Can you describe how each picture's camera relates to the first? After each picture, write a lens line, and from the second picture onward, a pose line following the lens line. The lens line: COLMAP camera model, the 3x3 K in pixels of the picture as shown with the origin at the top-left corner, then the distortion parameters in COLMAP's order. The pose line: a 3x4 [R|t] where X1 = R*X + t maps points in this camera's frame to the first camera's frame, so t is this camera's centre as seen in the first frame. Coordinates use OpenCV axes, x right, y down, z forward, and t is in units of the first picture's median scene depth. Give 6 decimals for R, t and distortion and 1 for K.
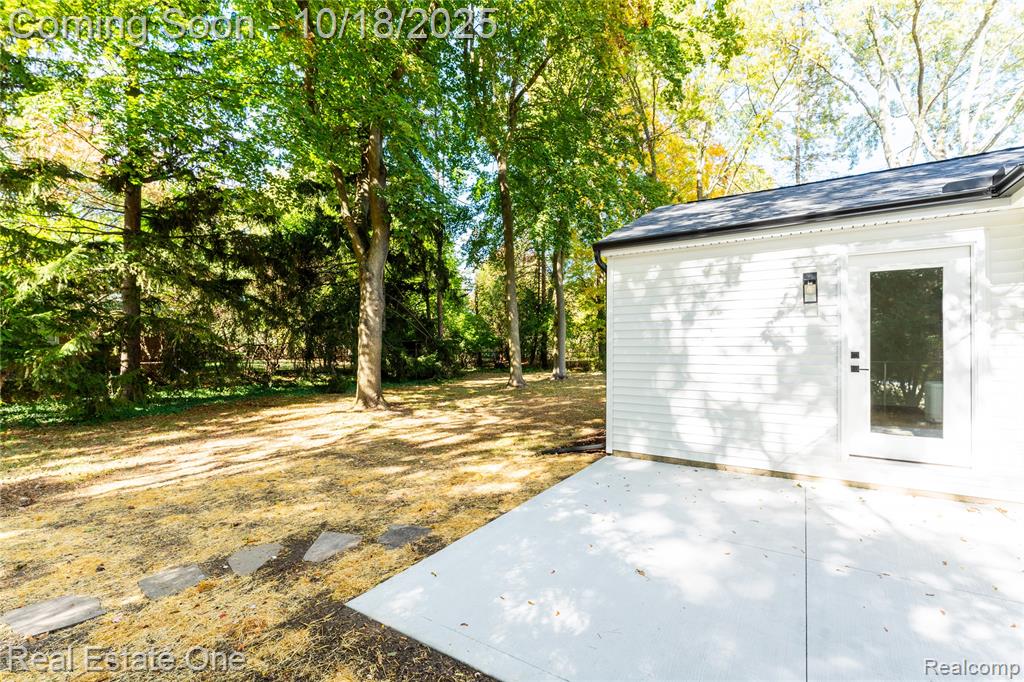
lens RADIAL K [[447.5, 0, 518.0], [0, 447.5, 342.0], [0, 0, 1]] dist [-0.001295, 0.000169]
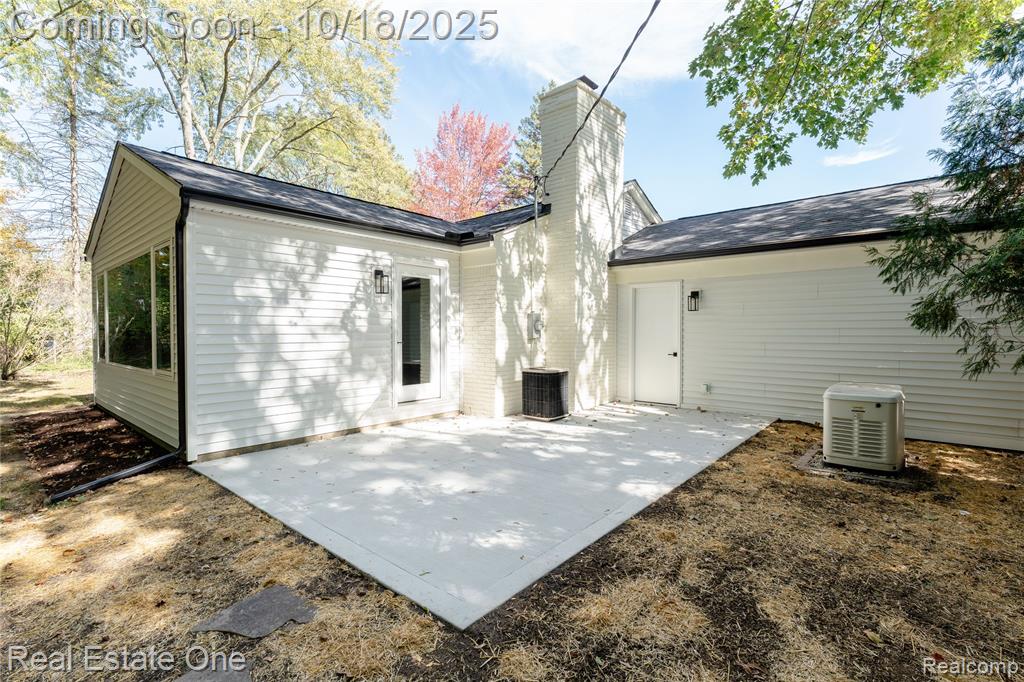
lens RADIAL K [[447.5, 0, 517.5], [0, 447.5, 341.0], [0, 0, 1]] dist [-0.001295, 0.000169]
pose [[0.148184, -0.016280, 0.988826, -0.574851], [-0.007436, 0.999818, 0.017575, 0.025791], [-0.988932, -0.009957, 0.148036, 0.390258]]
